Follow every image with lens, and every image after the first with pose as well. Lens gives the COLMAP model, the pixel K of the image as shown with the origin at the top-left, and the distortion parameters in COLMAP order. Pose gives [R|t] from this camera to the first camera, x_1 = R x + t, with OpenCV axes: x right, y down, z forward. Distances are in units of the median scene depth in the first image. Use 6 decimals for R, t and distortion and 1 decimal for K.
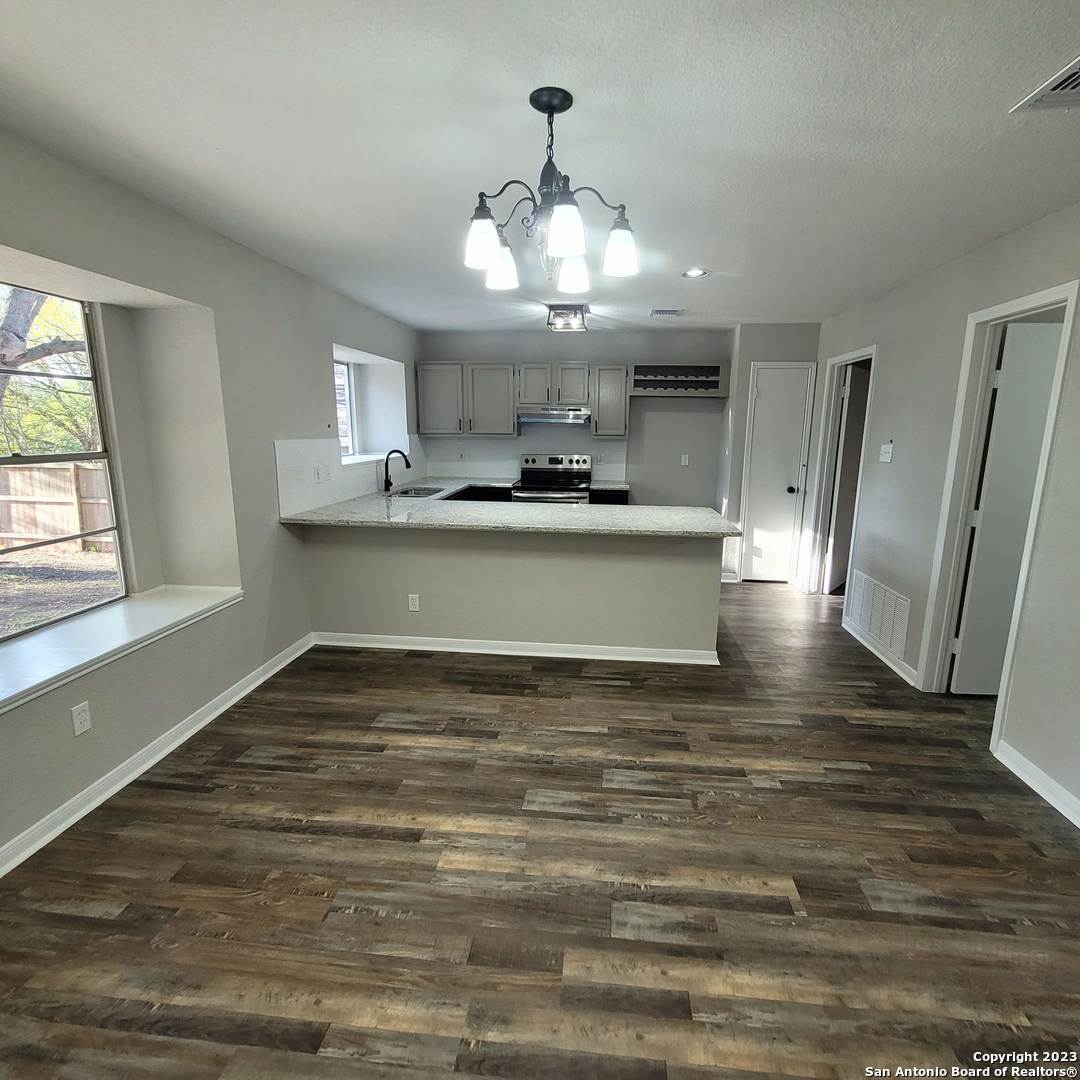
lens RADIAL K [[565.7, 0, 553.8], [0, 565.7, 537.1], [0, 0, 1]] dist [0.001409, -0.002749]
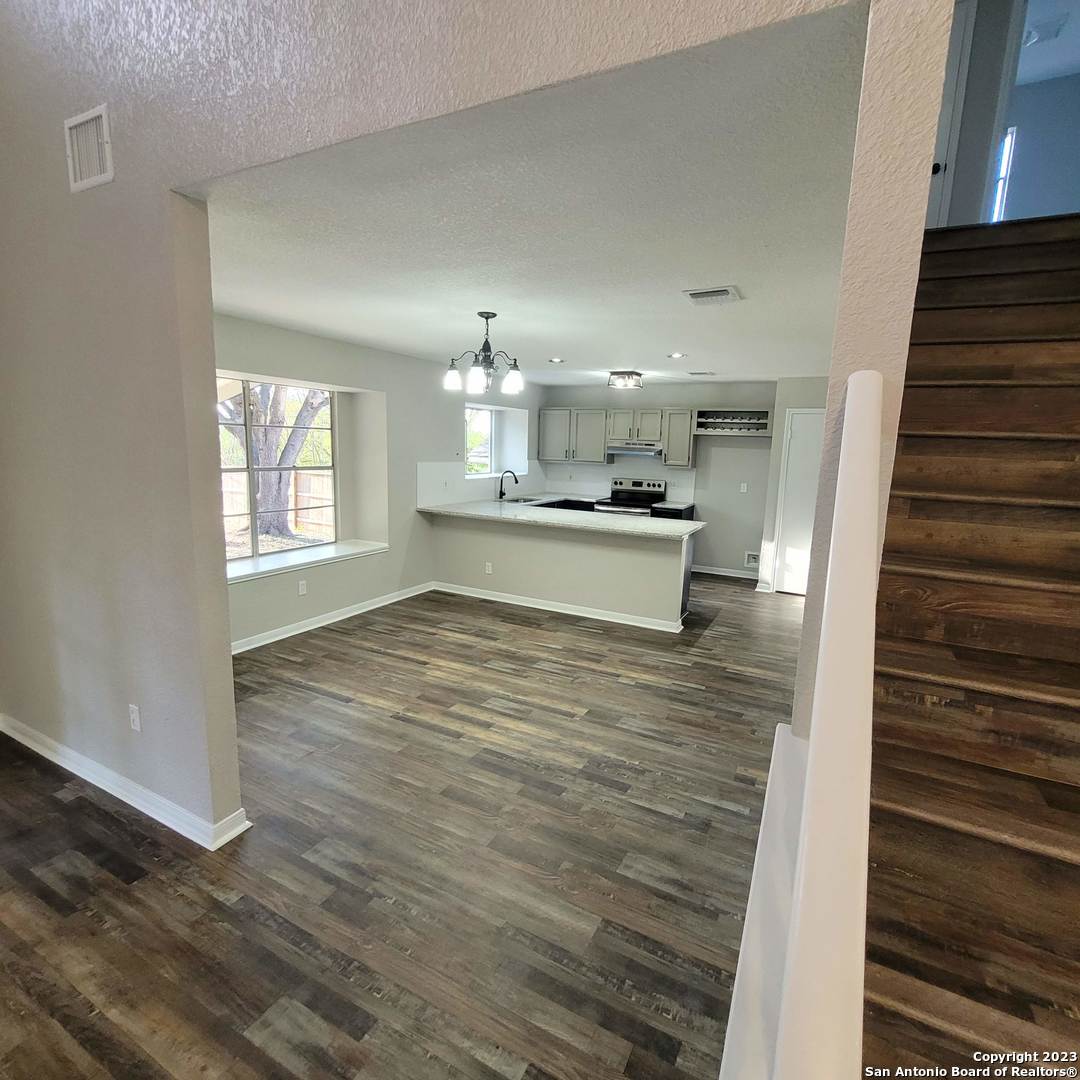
lens RADIAL K [[565.7, 0, 553.6], [0, 565.7, 538.4], [0, 0, 1]] dist [0.001409, -0.002749]
pose [[0.929463, 0.077669, -0.360648, 0.635977], [-0.092027, 0.995496, -0.022784, 0.071405], [0.357254, 0.054366, 0.932424, -0.529922]]
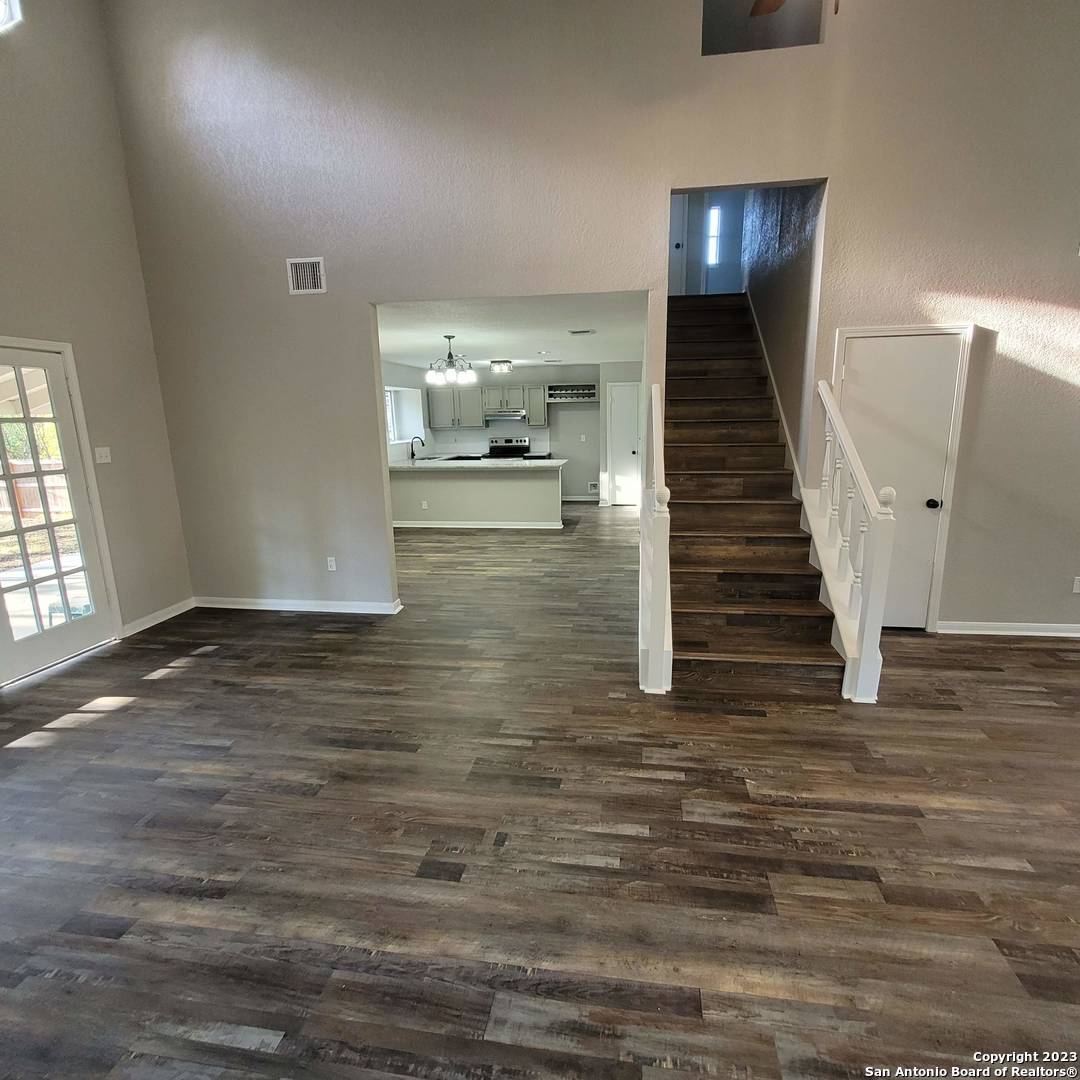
lens RADIAL K [[565.7, 0, 553.3], [0, 565.7, 539.8], [0, 0, 1]] dist [0.001409, -0.002749]
pose [[0.998122, -0.019458, -0.058085, 0.502367], [0.020601, 0.999604, 0.019148, 0.293036], [0.057689, -0.020308, 0.998128, -1.559485]]
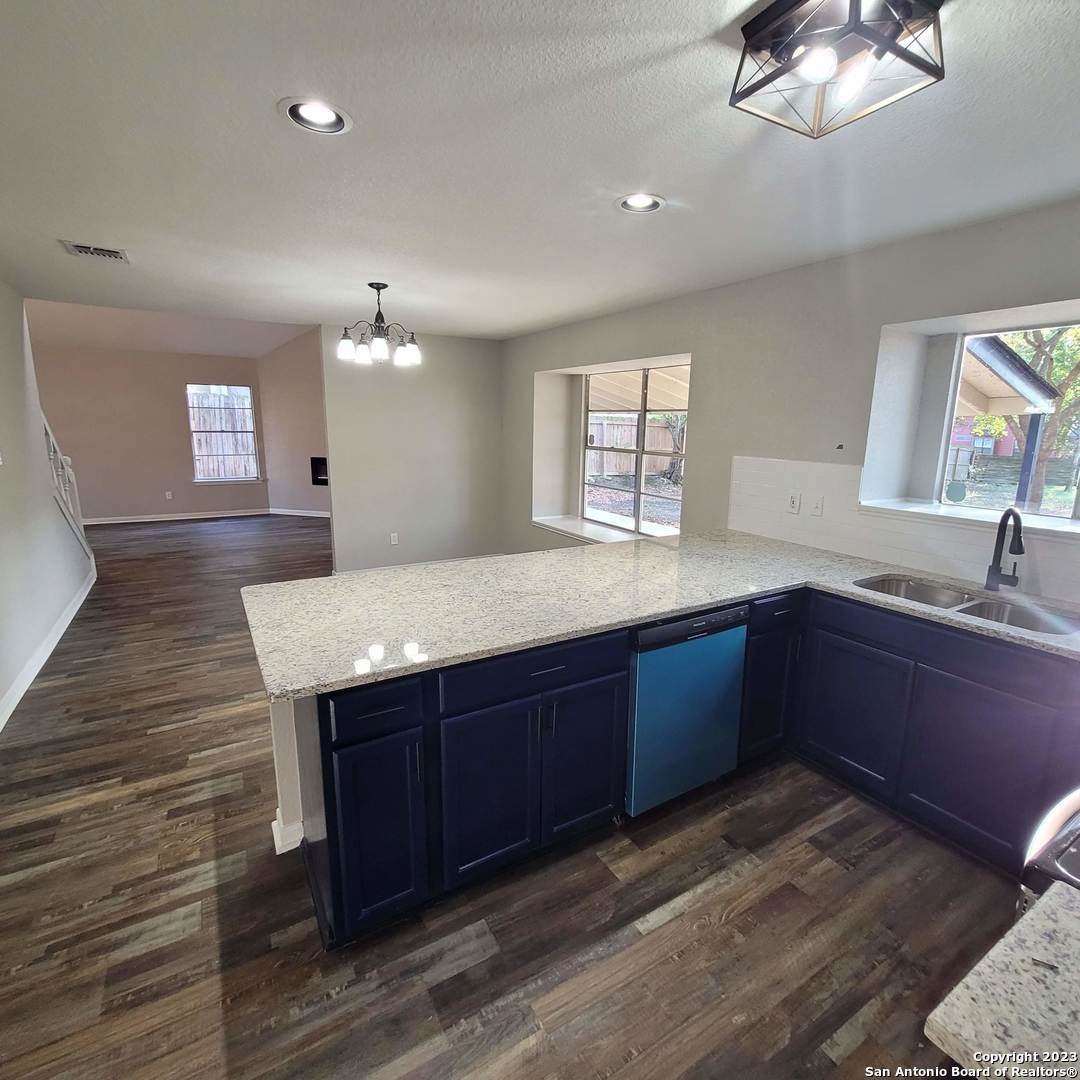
lens RADIAL K [[565.7, 0, 551.5], [0, 565.7, 537.9], [0, 0, 1]] dist [0.001409, -0.002749]
pose [[-0.798758, 0.093060, -0.594411, 0.500894], [-0.144146, 0.929592, 0.339236, -0.405956], [0.584129, 0.356650, -0.729105, 1.954974]]
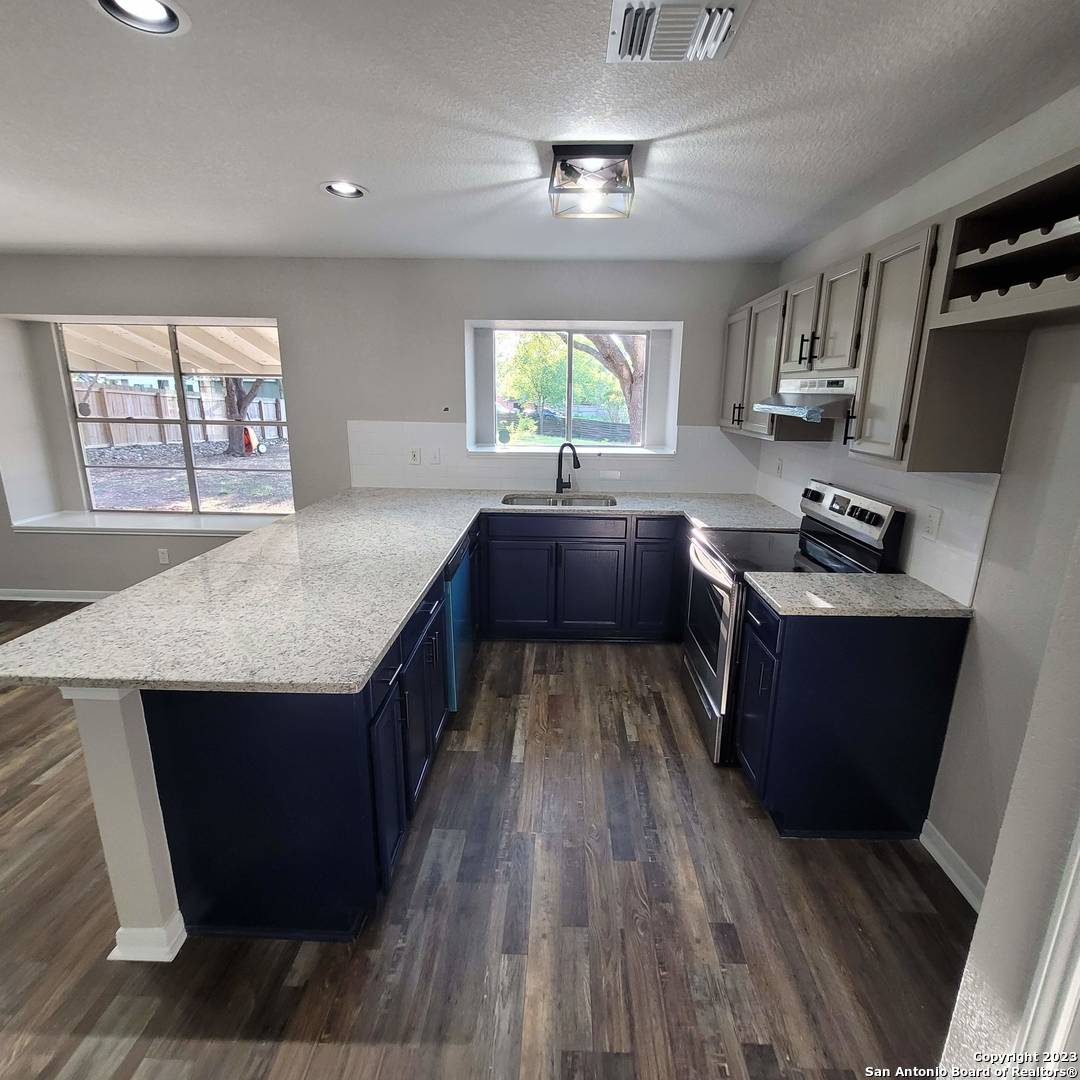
lens RADIAL K [[565.7, 0, 552.4], [0, 565.7, 539.3], [0, 0, 1]] dist [0.001409, -0.002749]
pose [[0.073219, 0.239920, -0.968028, 0.870808], [-0.207159, 0.953121, 0.220556, -0.339809], [0.975563, 0.184387, 0.119489, 1.587277]]
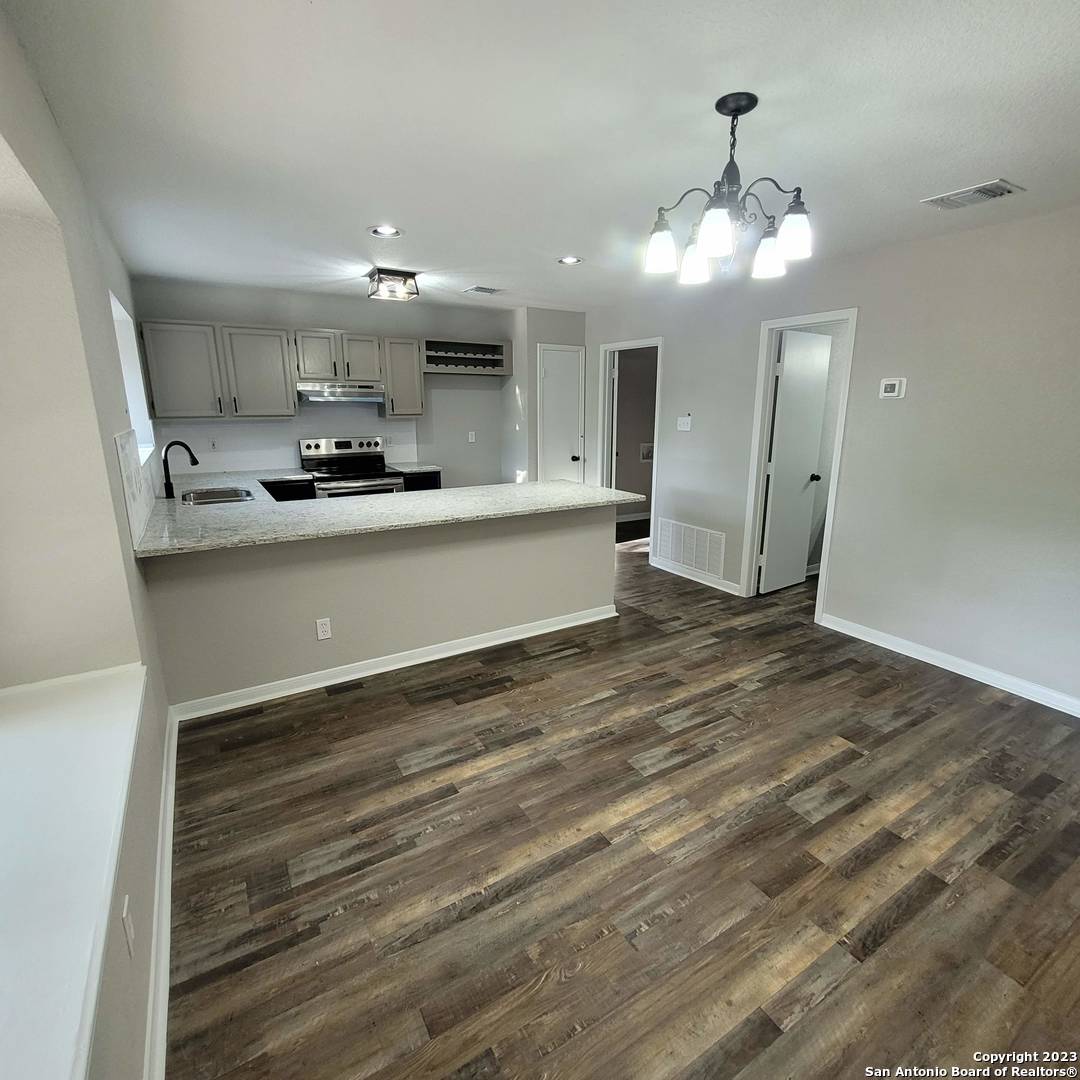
lens RADIAL K [[565.7, 0, 554.8], [0, 565.7, 536.3], [0, 0, 1]] dist [0.001409, -0.002749]
pose [[0.793159, -0.150096, 0.590228, -0.593717], [0.125165, 0.988640, 0.083214, -0.054750], [-0.596013, 0.007874, 0.802936, 0.203166]]
